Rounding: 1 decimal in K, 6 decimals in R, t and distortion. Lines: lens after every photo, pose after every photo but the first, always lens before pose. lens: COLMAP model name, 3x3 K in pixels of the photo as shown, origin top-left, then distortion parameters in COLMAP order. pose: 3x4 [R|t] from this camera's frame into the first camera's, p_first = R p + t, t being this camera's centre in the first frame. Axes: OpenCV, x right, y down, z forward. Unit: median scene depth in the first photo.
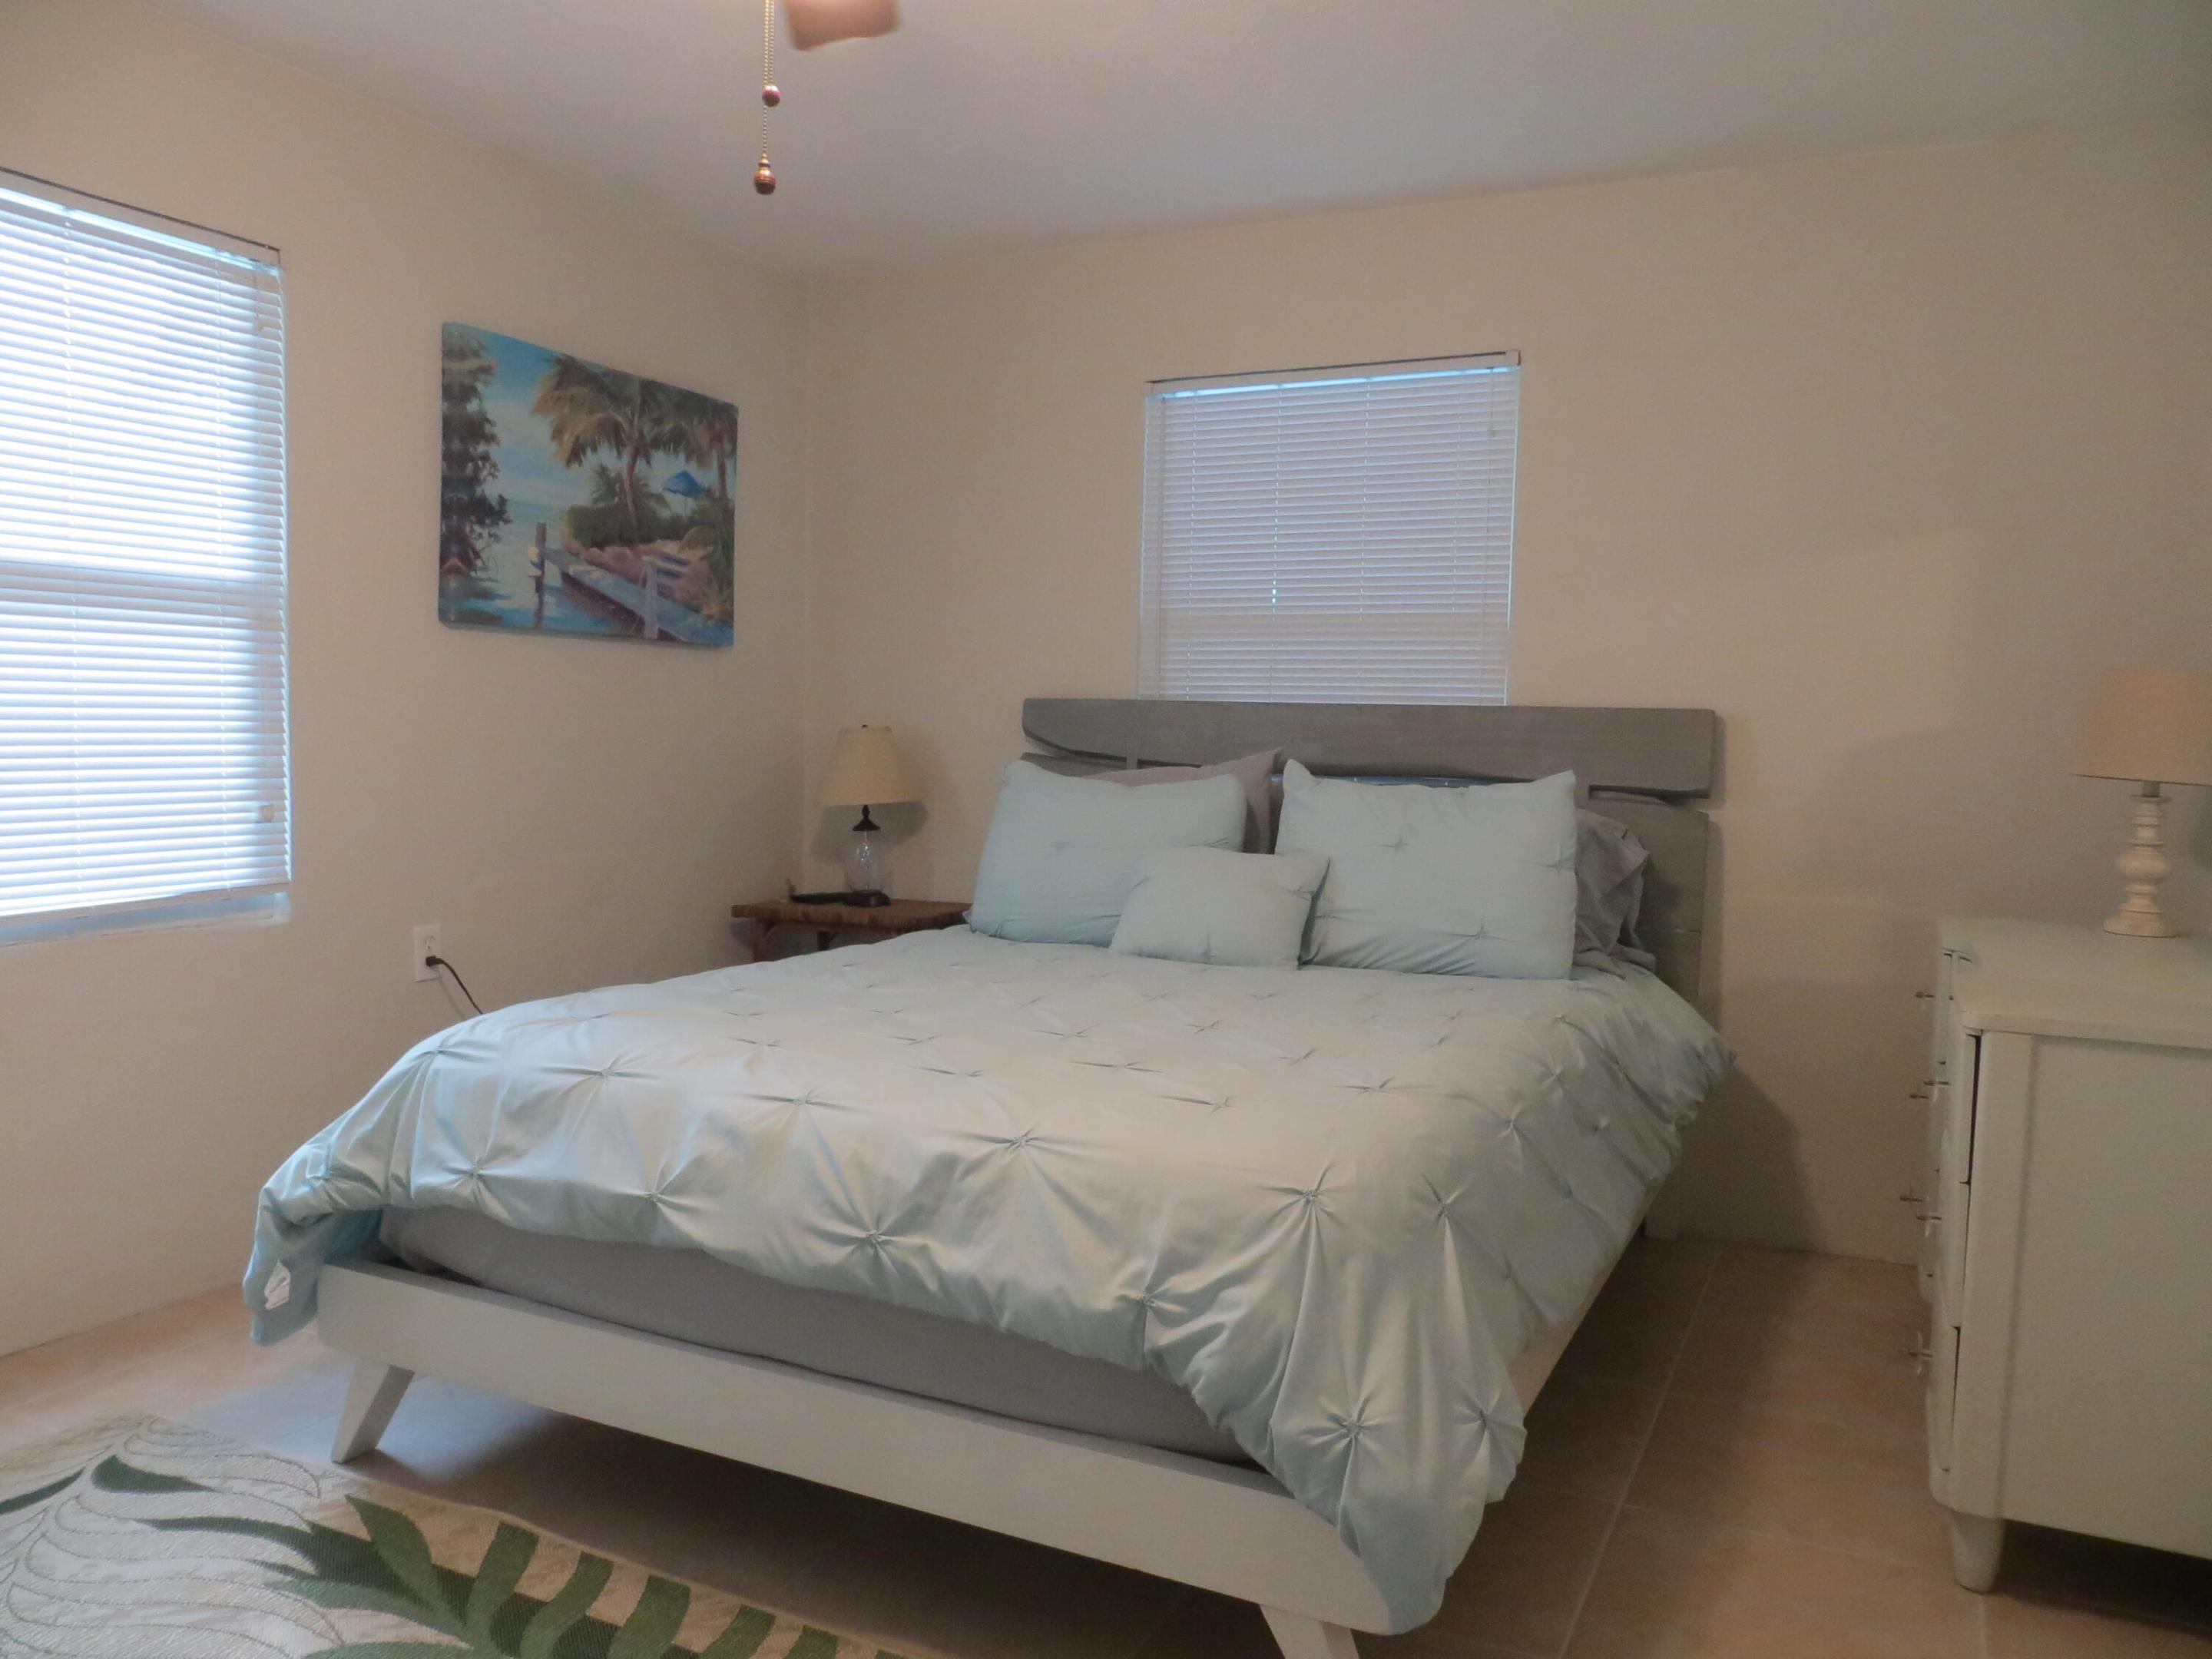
lens RADIAL K [[1645.3, 0, 1106.0], [0, 1645.3, 829.5], [0, 0, 1]] dist [-0.003272, -0.000225]
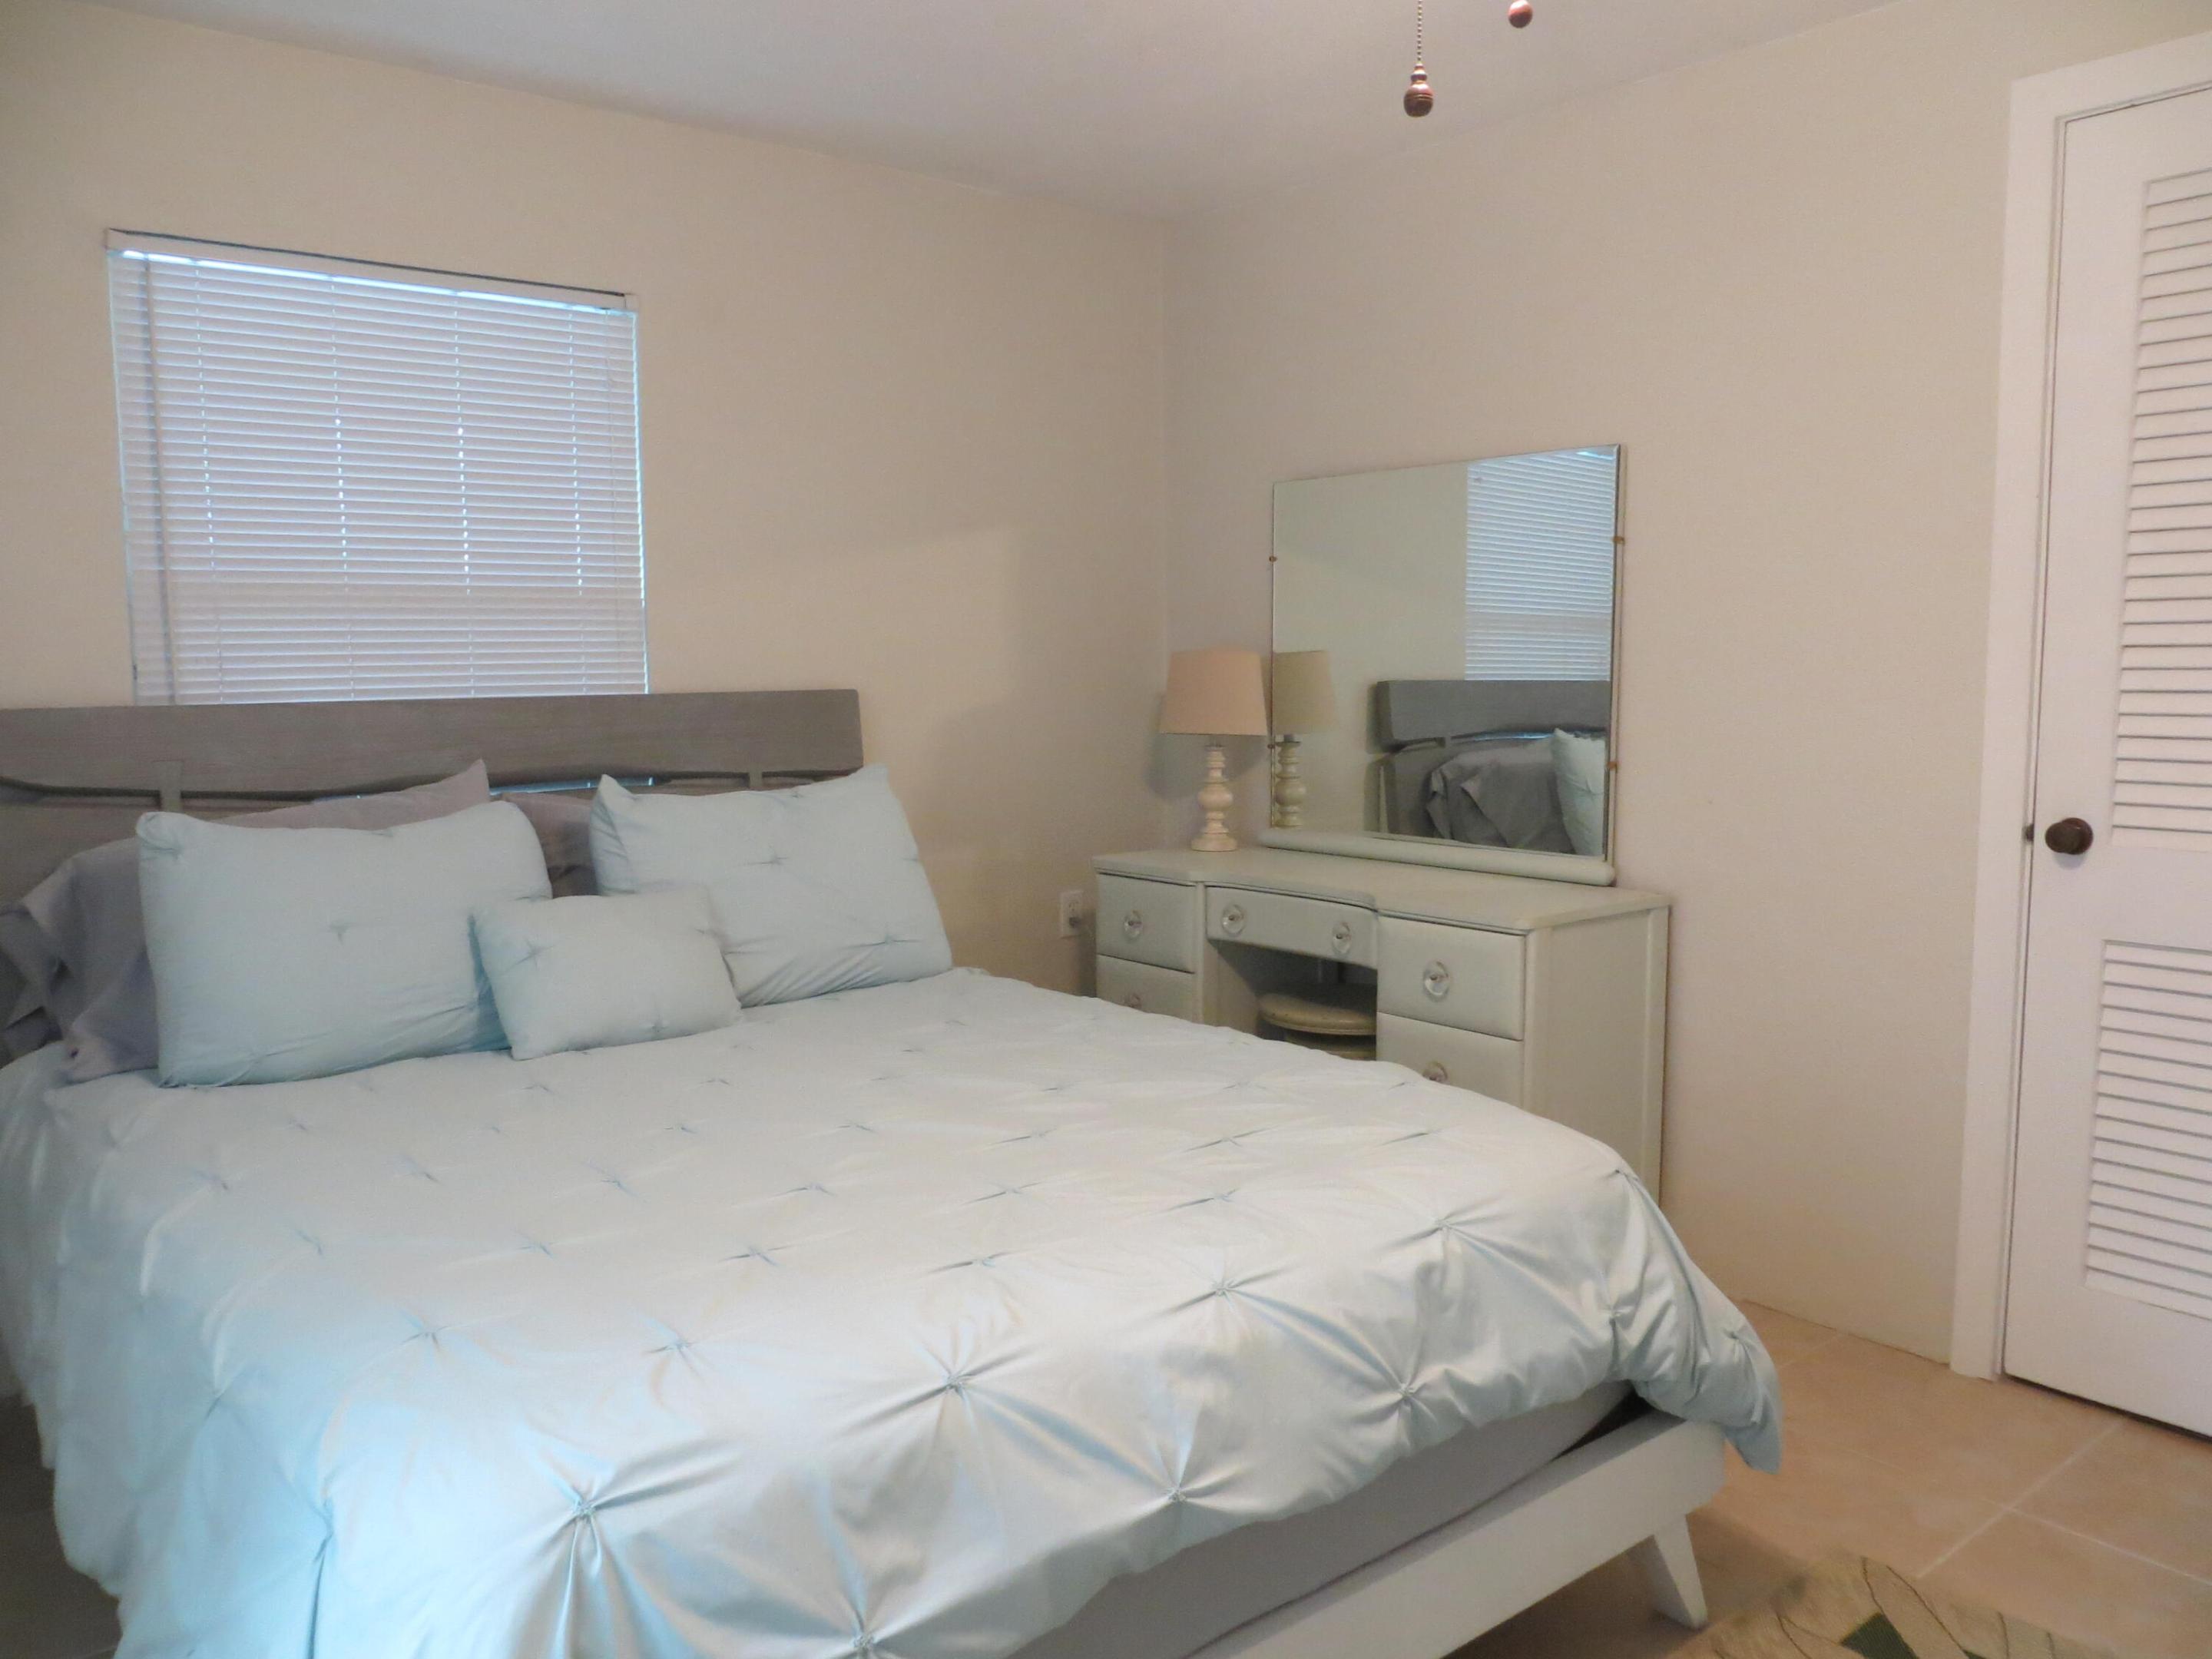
lens RADIAL K [[1652.9, 0, 1106.7], [0, 1652.9, 836.7], [0, 0, 1]] dist [-0.013339, -0.003279]
pose [[0.420592, -0.123549, 0.898798, -0.624425], [0.078286, 0.991931, 0.099718, -0.089012], [-0.903866, 0.028422, 0.426871, 0.510702]]
